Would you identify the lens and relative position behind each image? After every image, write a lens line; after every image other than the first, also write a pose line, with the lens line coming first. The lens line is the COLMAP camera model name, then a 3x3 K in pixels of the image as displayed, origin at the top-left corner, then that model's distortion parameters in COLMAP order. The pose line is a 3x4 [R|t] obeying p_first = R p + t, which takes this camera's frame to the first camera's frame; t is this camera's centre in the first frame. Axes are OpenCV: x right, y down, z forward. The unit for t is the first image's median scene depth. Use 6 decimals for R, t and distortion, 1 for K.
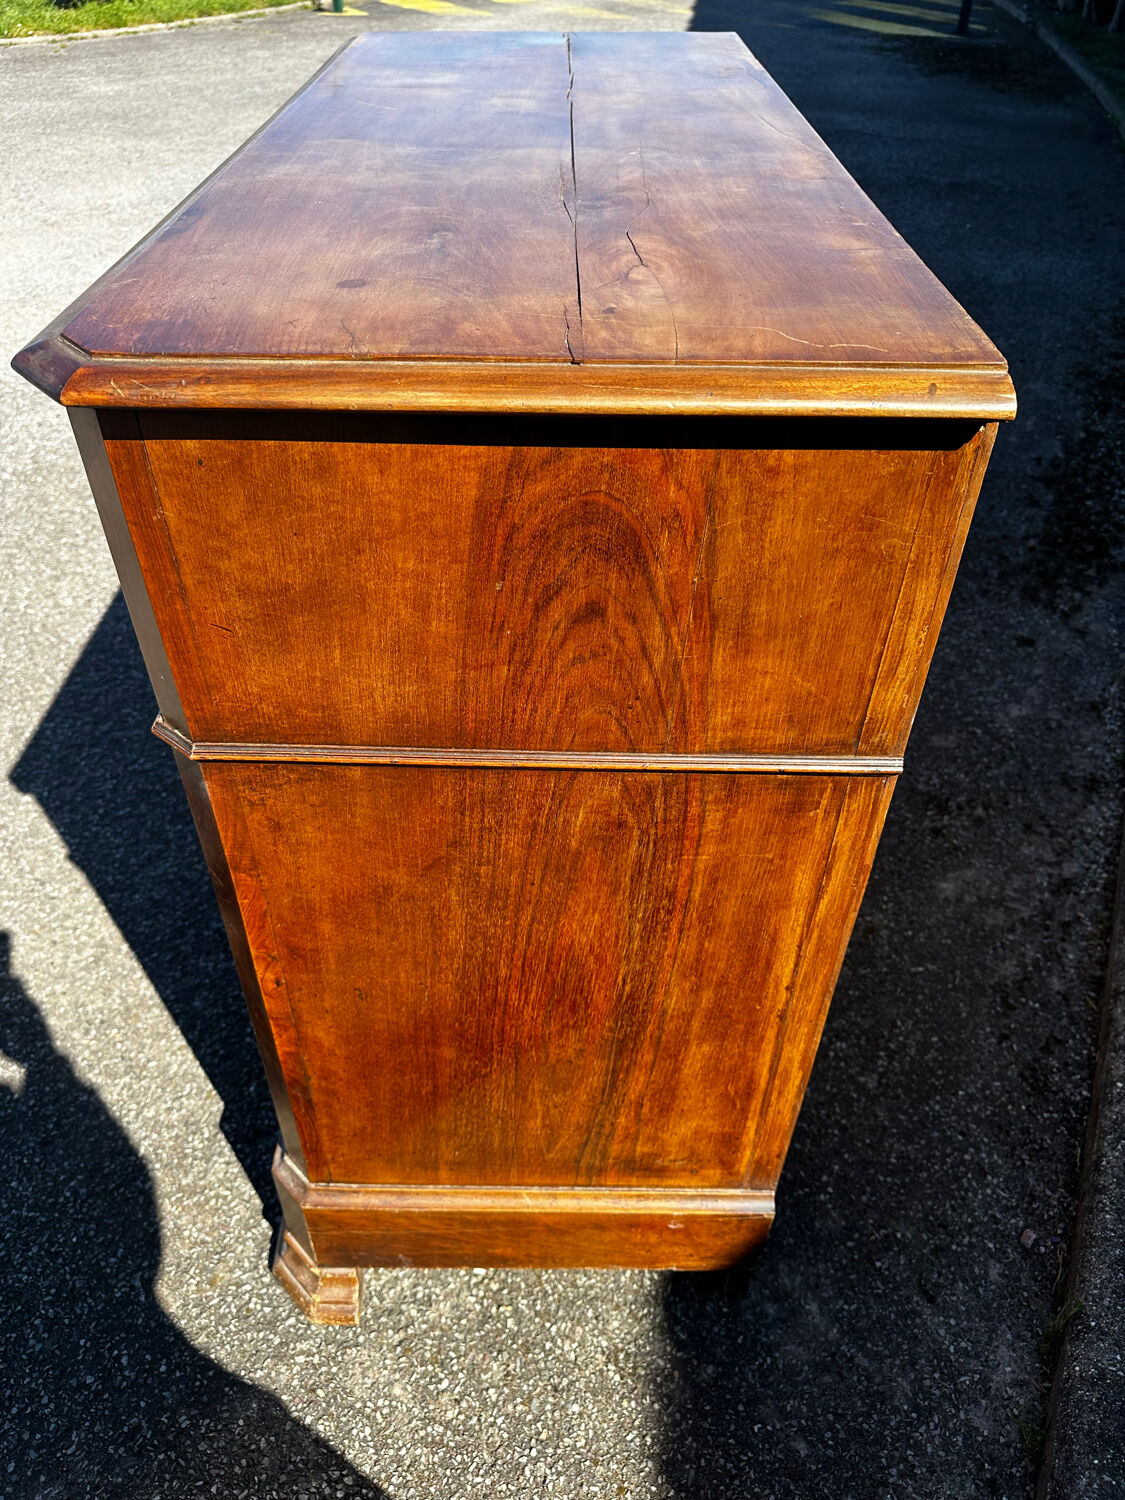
lens RADIAL K [[1055.0, 0, 553.4], [0, 1055.0, 761.1], [0, 0, 1]] dist [0.128070, -0.256155]
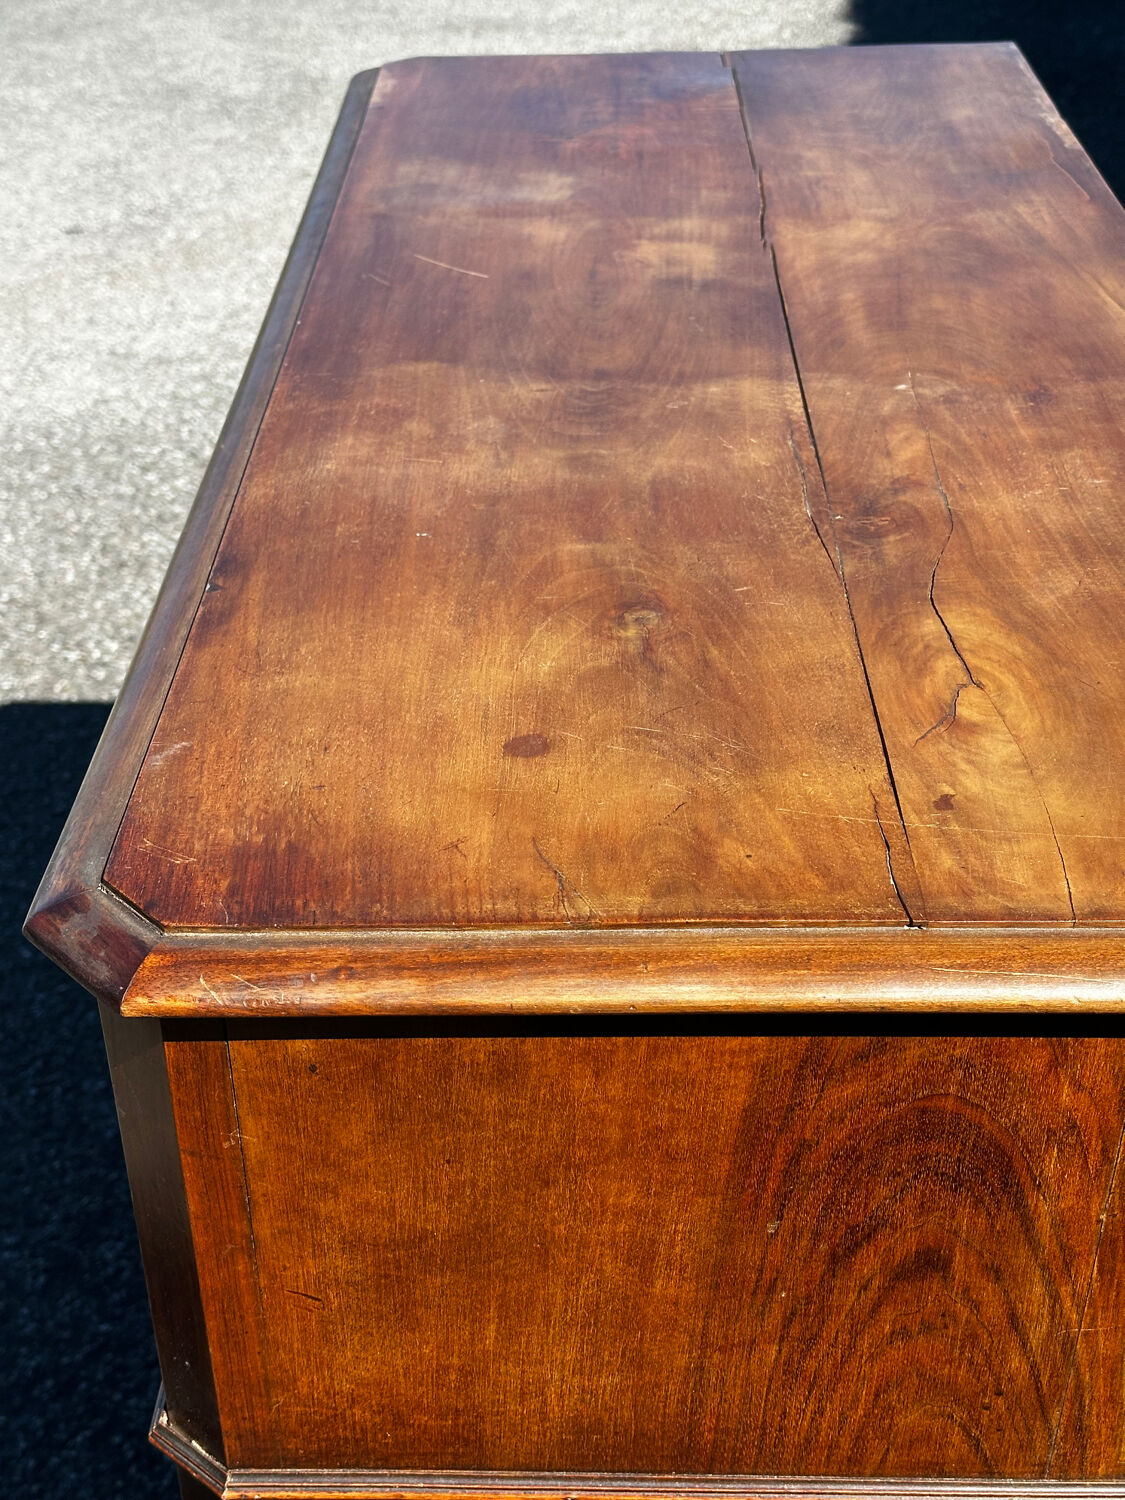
lens RADIAL K [[2118.1, 0, 562.5], [0, 2118.1, 750.0], [0, 0, 1]] dist [0.170900, -0.383906]
pose [[0.999738, -0.017556, -0.014703, -0.147930], [0.014917, 0.986428, -0.163515, -0.236126], [0.017374, 0.163253, 0.986431, -0.244211]]
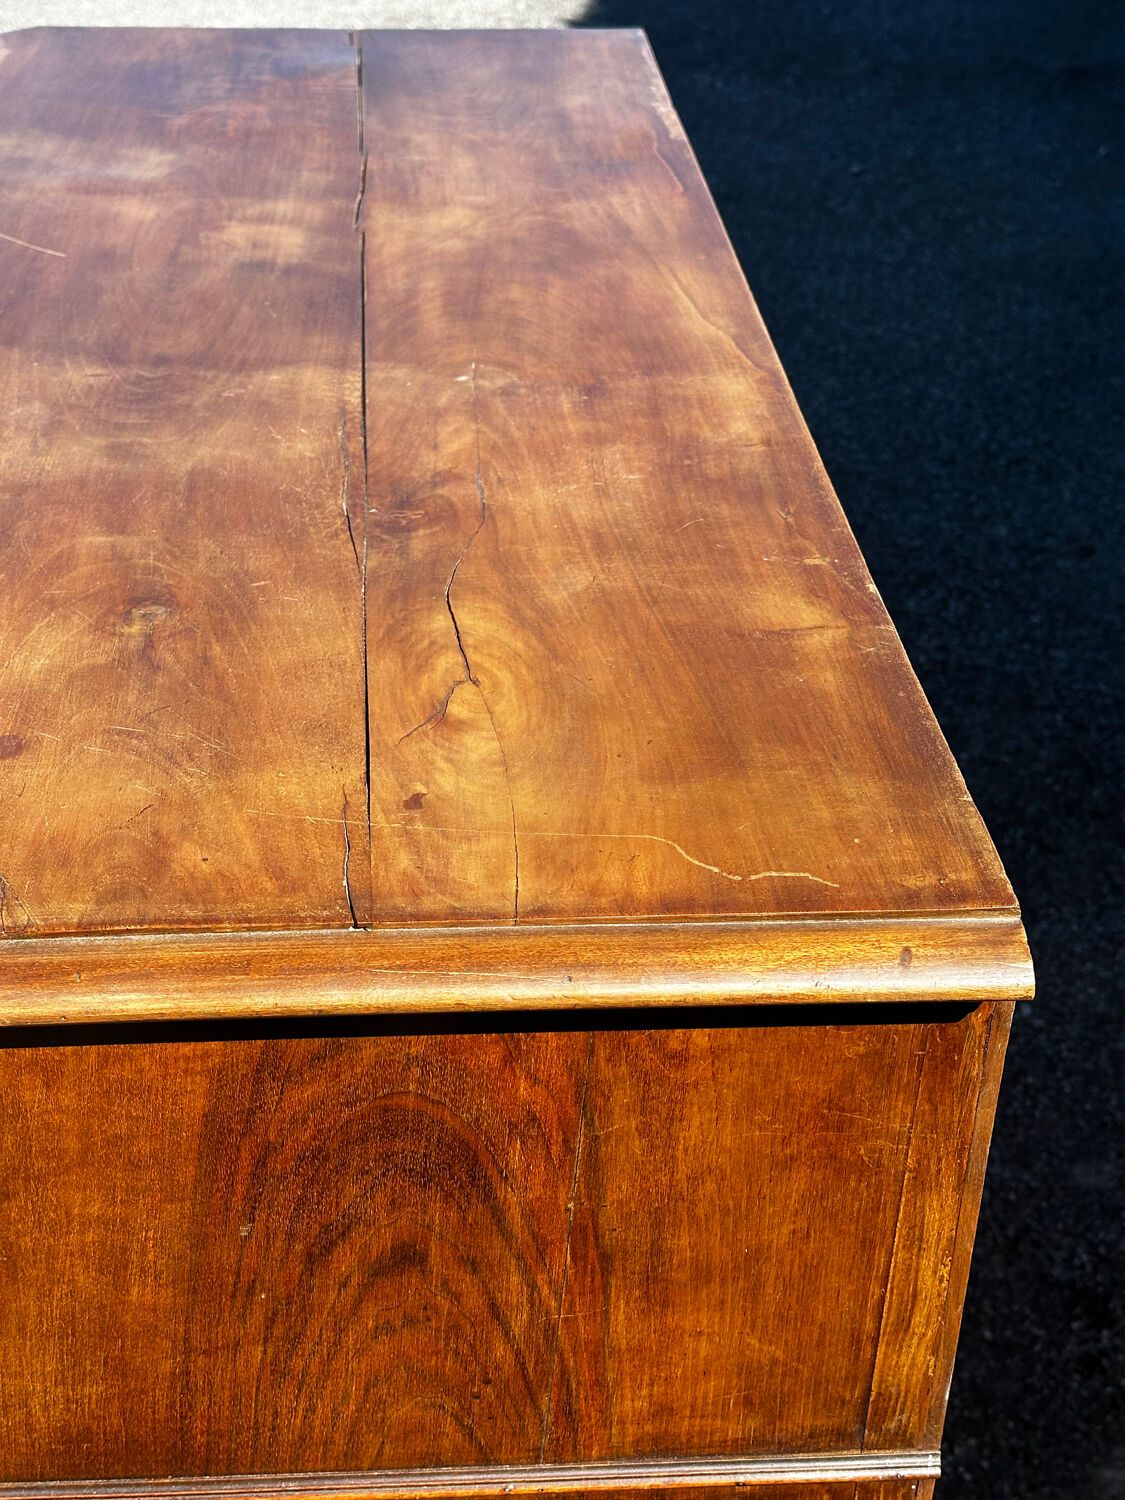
lens RADIAL K [[2118.1, 0, 562.5], [0, 2118.1, 750.0], [0, 0, 1]] dist [0.170900, -0.383906]
pose [[0.996067, -0.027135, 0.084342, 0.032622], [0.039351, 0.988392, -0.146738, -0.249055], [-0.079381, 0.149480, 0.985573, -0.248240]]
